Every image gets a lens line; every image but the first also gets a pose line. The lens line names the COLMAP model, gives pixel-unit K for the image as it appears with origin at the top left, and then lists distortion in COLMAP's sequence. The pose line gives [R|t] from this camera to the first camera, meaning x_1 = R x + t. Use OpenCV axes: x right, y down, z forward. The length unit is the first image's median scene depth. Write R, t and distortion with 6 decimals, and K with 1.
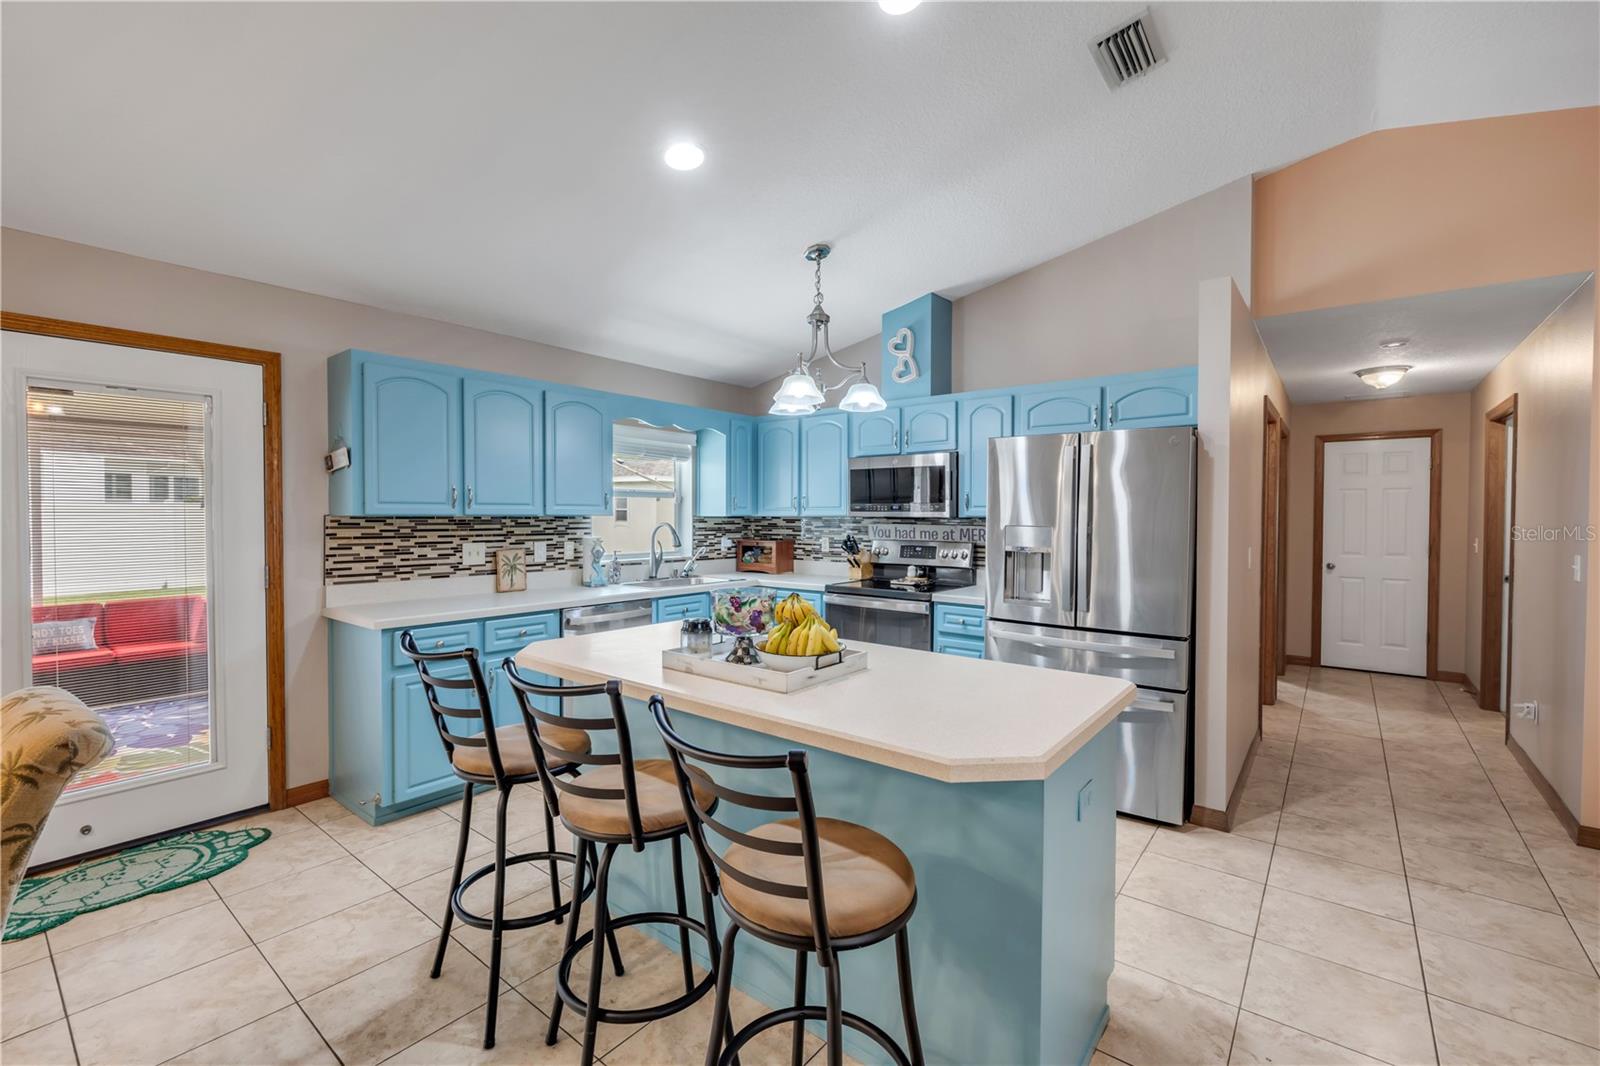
lens RADIAL K [[678.9, 0, 795.5], [0, 678.9, 528.0], [0, 0, 1]] dist [-0.007833, 0.001368]
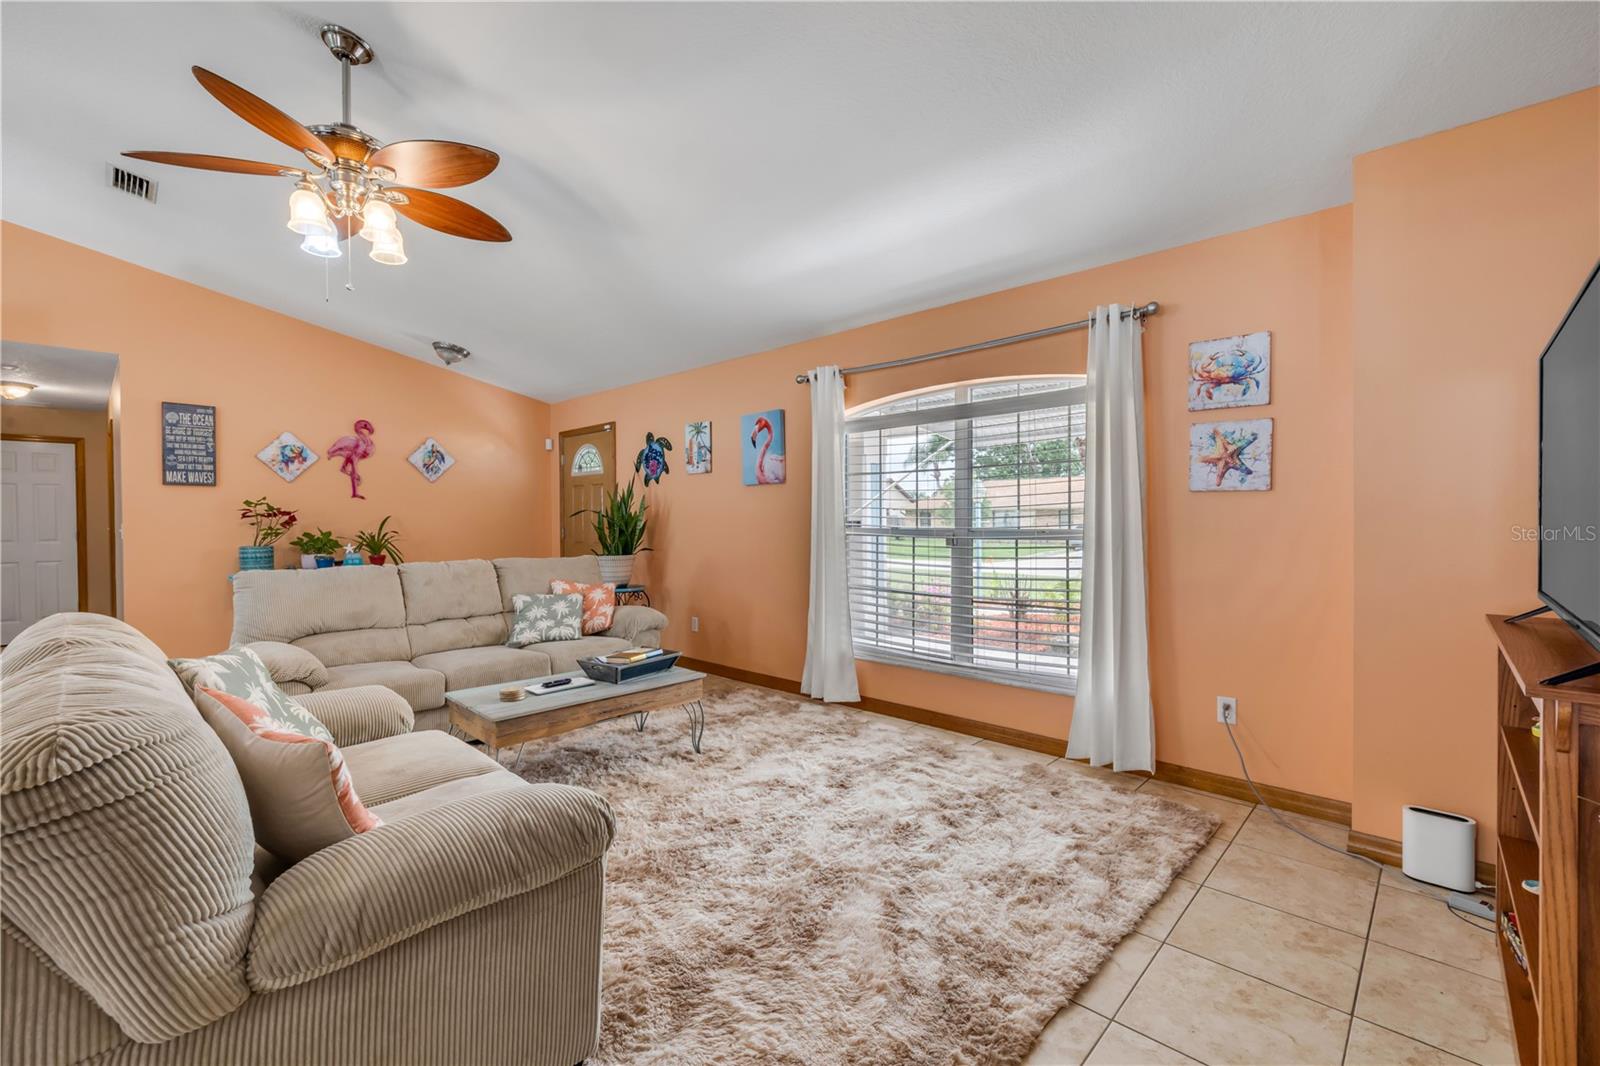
lens RADIAL K [[678.9, 0, 789.8], [0, 678.9, 524.5], [0, 0, 1]] dist [-0.007833, 0.001368]
pose [[0.077712, -0.011337, 0.996911, -0.262792], [0.029152, 0.999534, 0.009094, 0.055071], [-0.996550, 0.028356, 0.078006, -0.555904]]
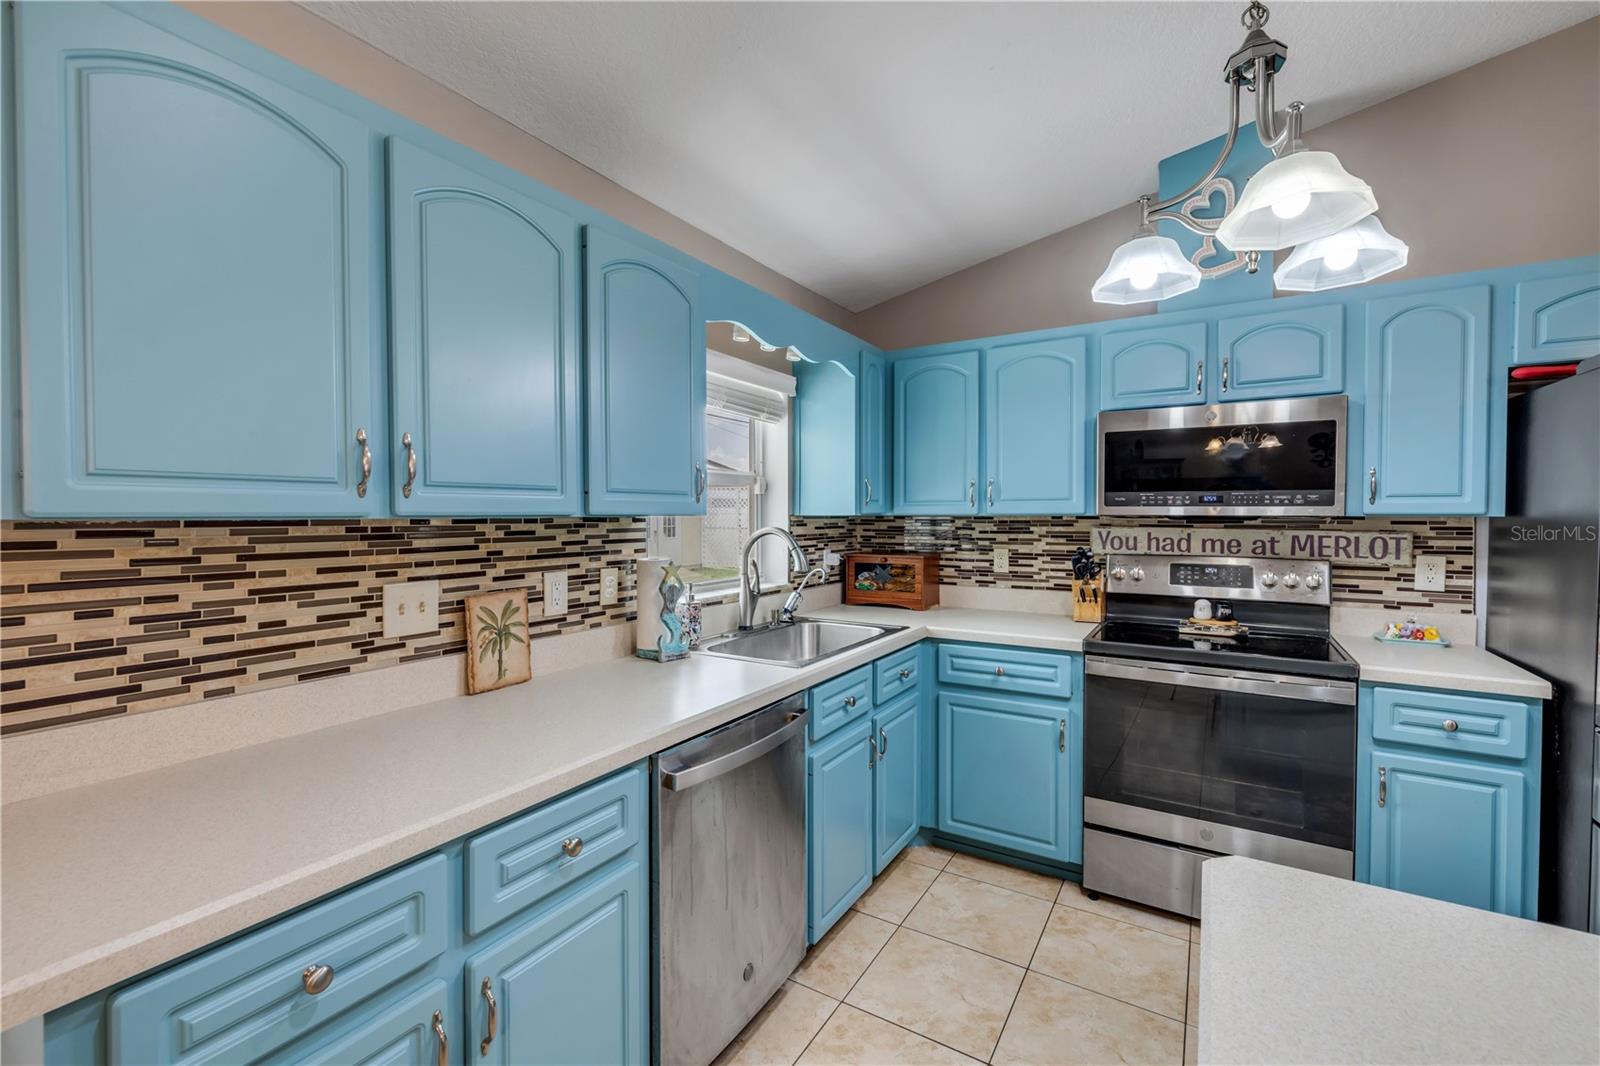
lens RADIAL K [[678.9, 0, 799.8], [0, 678.9, 526.1], [0, 0, 1]] dist [-0.007833, 0.001368]
pose [[0.992271, -0.005163, 0.123981, -0.273361], [0.005170, 0.999987, 0.000264, -0.010593], [-0.123981, 0.000379, 0.992284, 0.527593]]
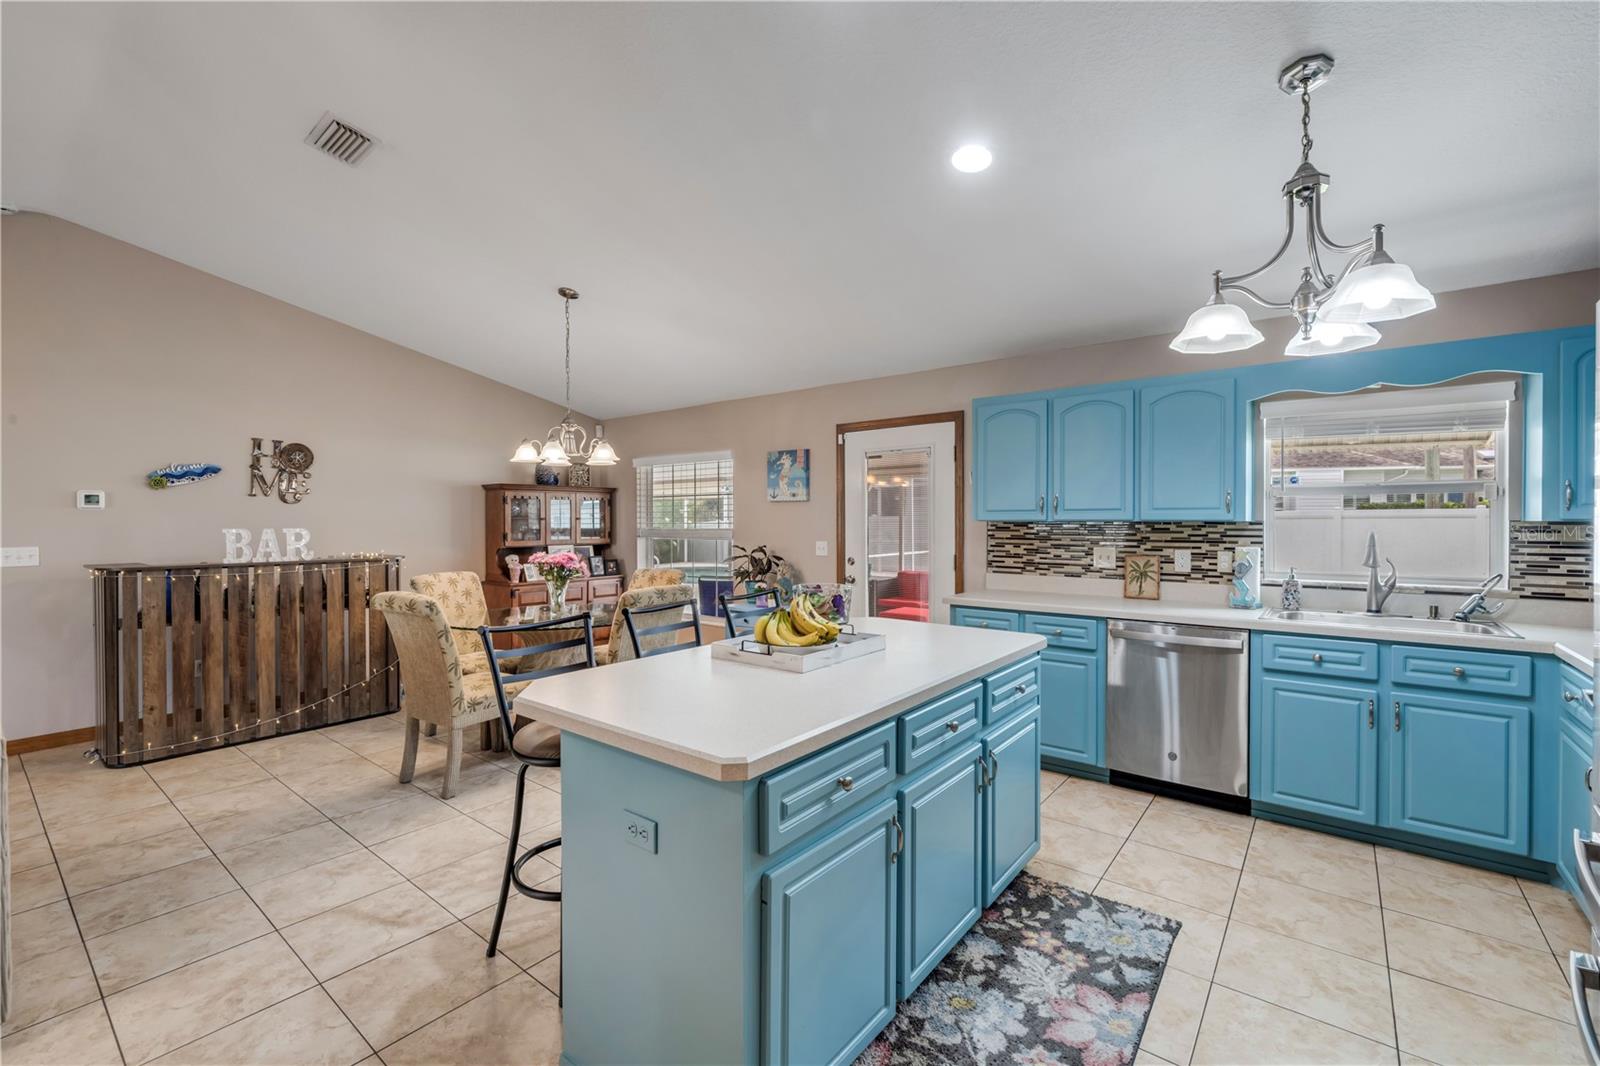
lens RADIAL K [[678.9, 0, 794.3], [0, 678.9, 531.9], [0, 0, 1]] dist [-0.007833, 0.001368]
pose [[0.008733, 0.013612, -0.999869, 0.539904], [-0.017755, 0.999752, 0.013455, -0.006777], [0.999804, 0.017636, 0.008973, 0.480014]]
